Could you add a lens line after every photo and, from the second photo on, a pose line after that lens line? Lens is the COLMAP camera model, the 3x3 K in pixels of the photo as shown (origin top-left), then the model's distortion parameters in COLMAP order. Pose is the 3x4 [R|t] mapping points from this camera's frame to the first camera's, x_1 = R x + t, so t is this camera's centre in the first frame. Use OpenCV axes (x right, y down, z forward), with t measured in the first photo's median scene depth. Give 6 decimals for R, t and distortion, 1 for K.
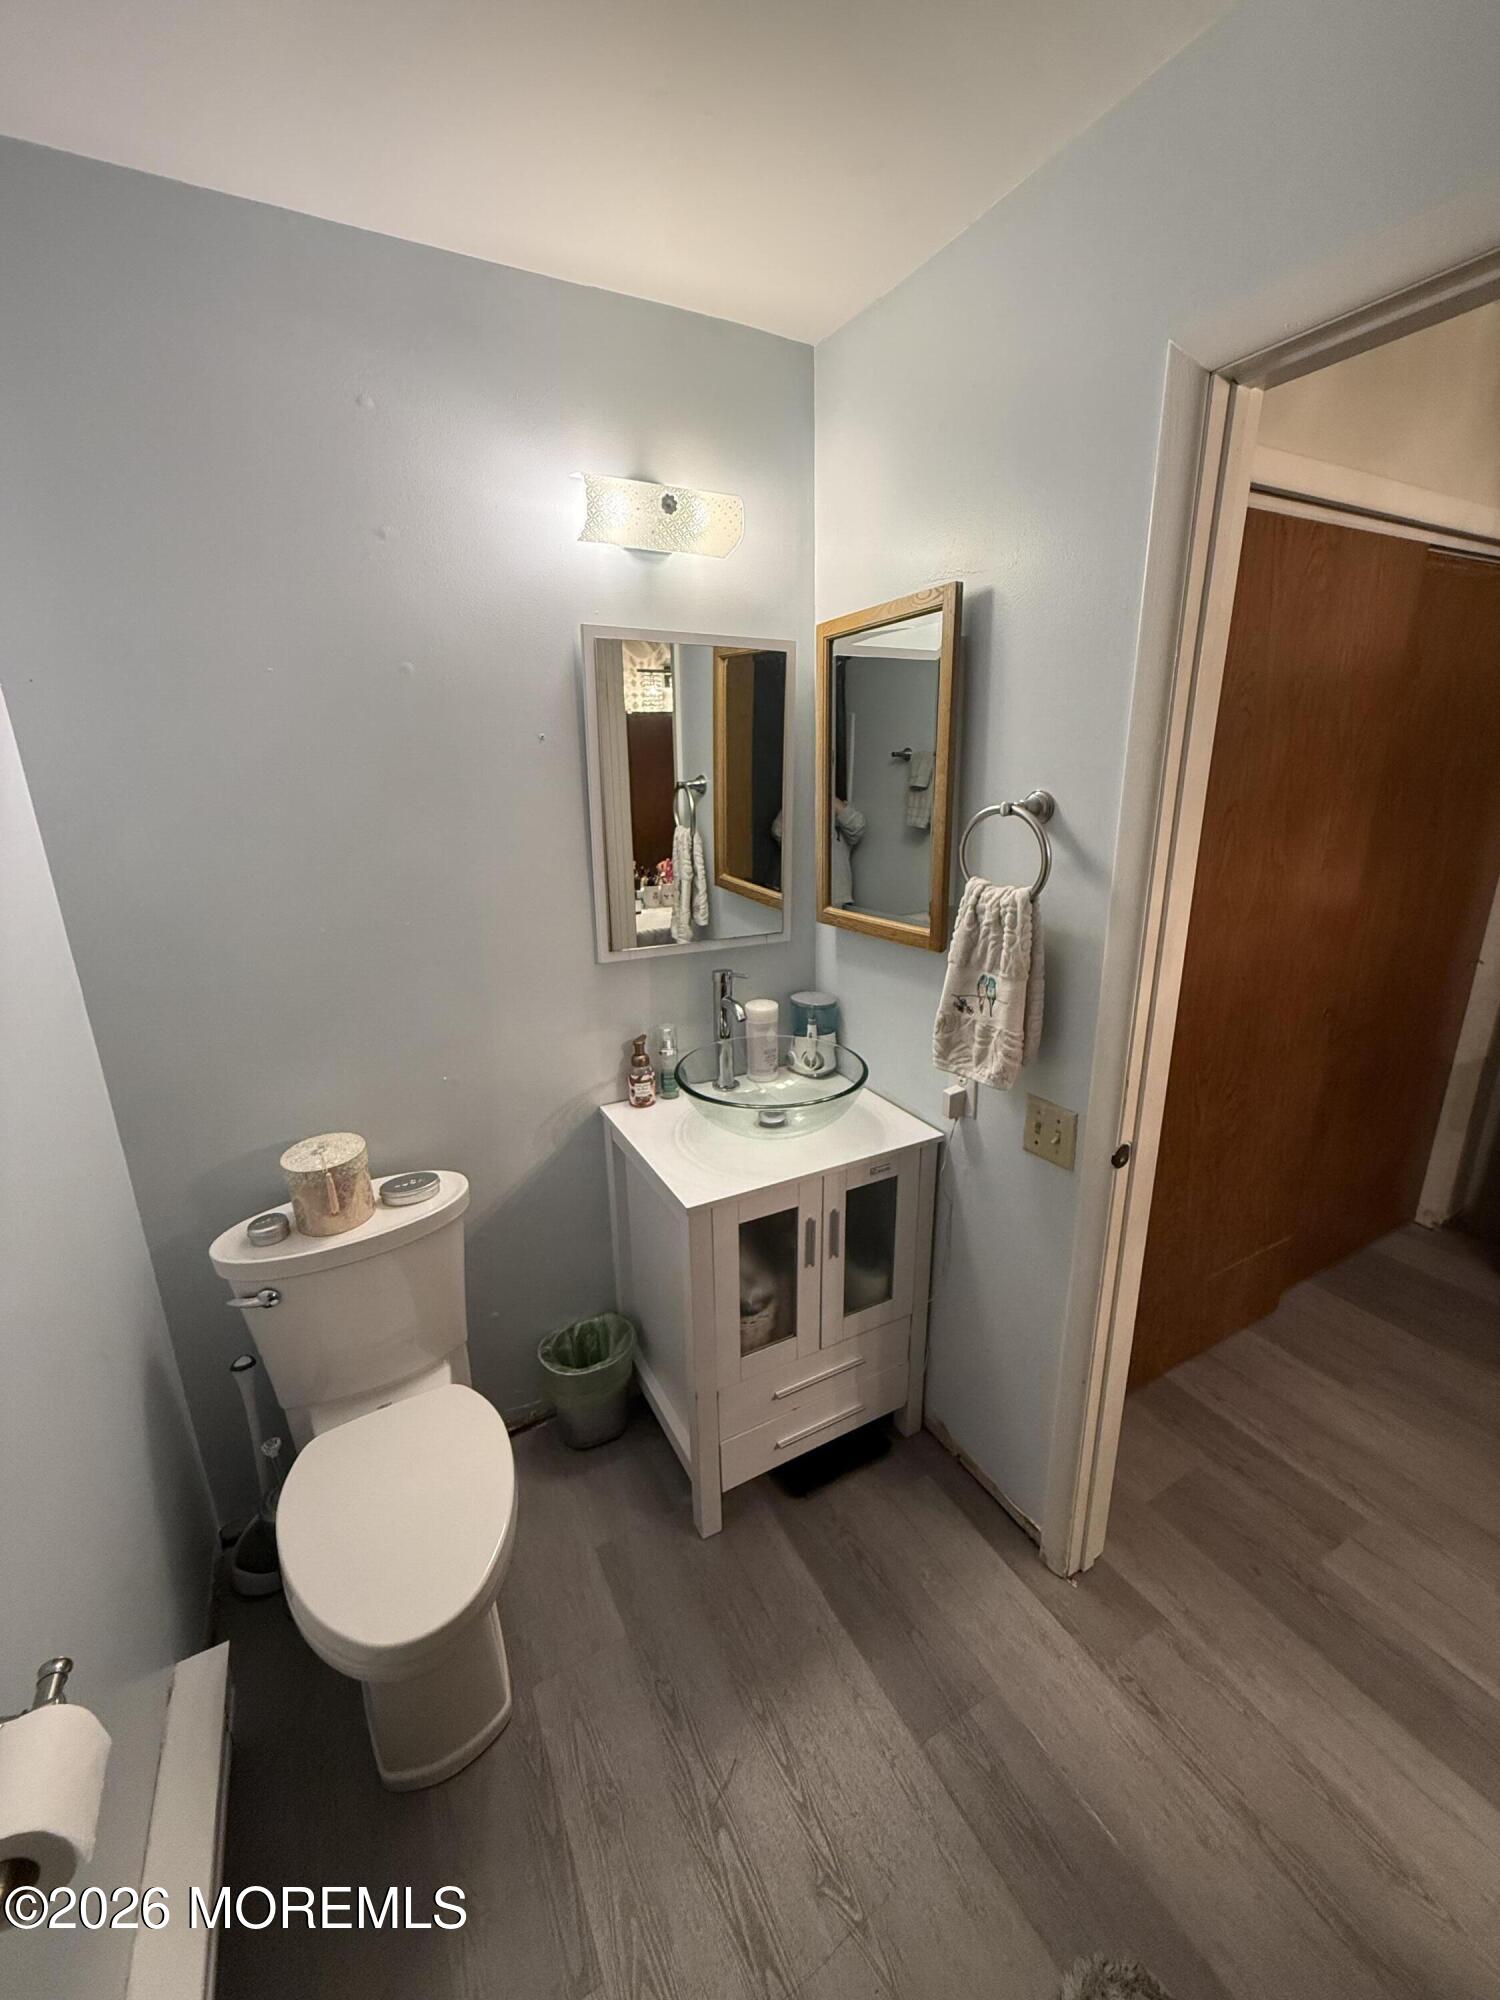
lens RADIAL K [[797.4, 0, 752.0], [0, 797.4, 998.1], [0, 0, 1]] dist [-0.000689, 0.000283]
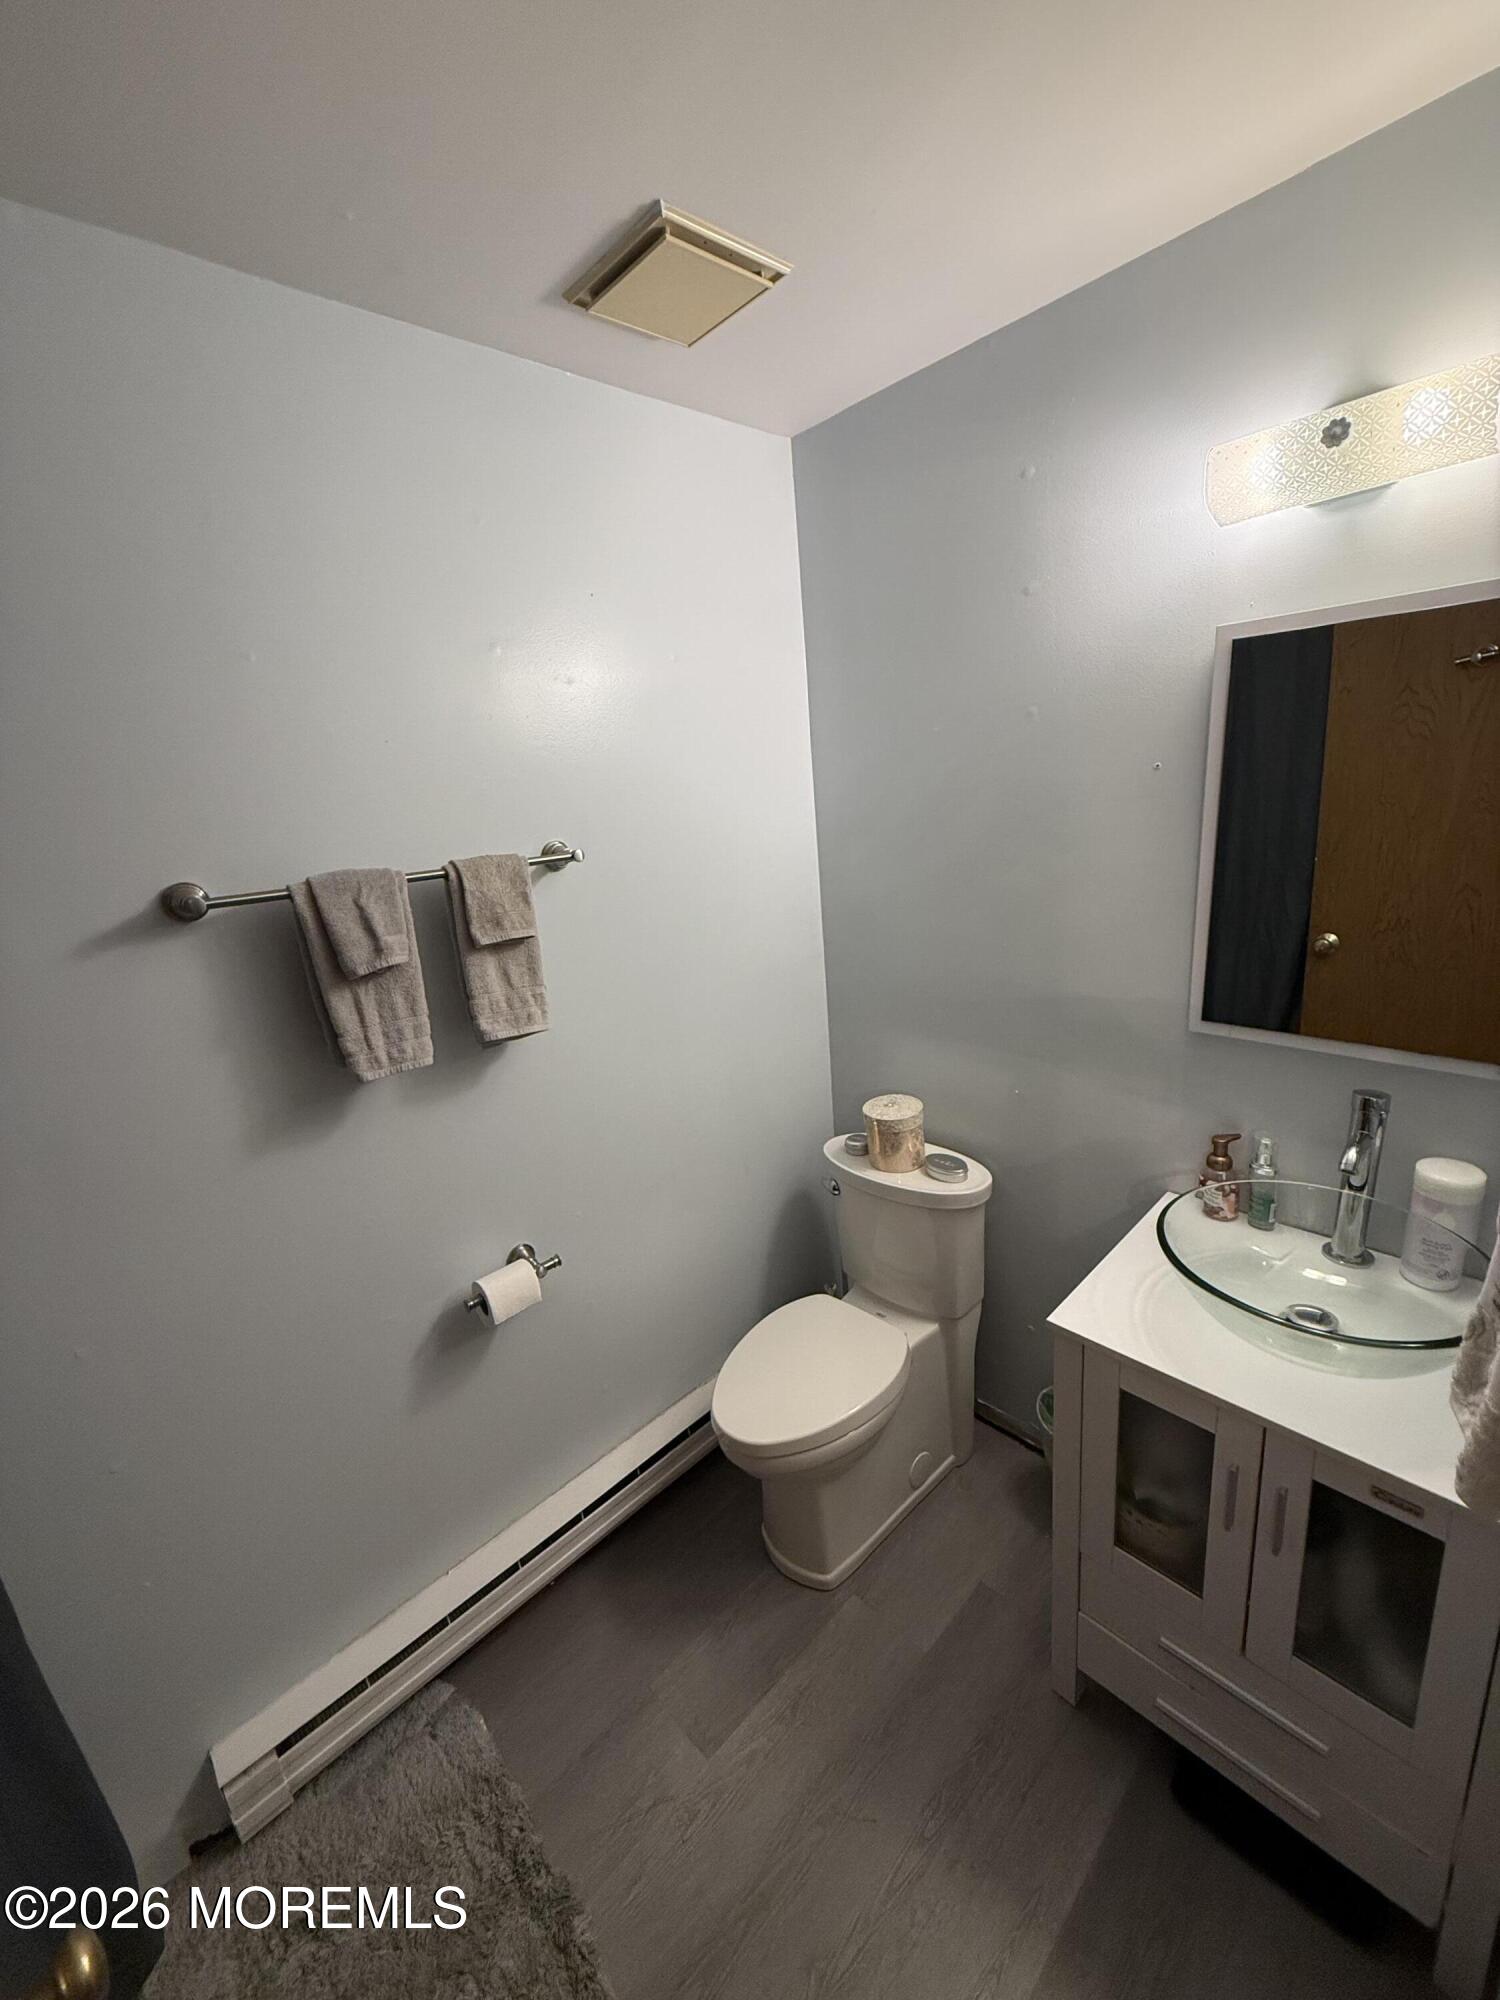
lens RADIAL K [[797.4, 0, 752.0], [0, 797.4, 998.1], [0, 0, 1]] dist [-0.000689, 0.000283]
pose [[0.265989, 0.245477, -0.932197, 0.541369], [-0.190656, 0.961327, 0.198747, -0.183700], [0.944934, 0.124864, 0.302504, 0.365241]]
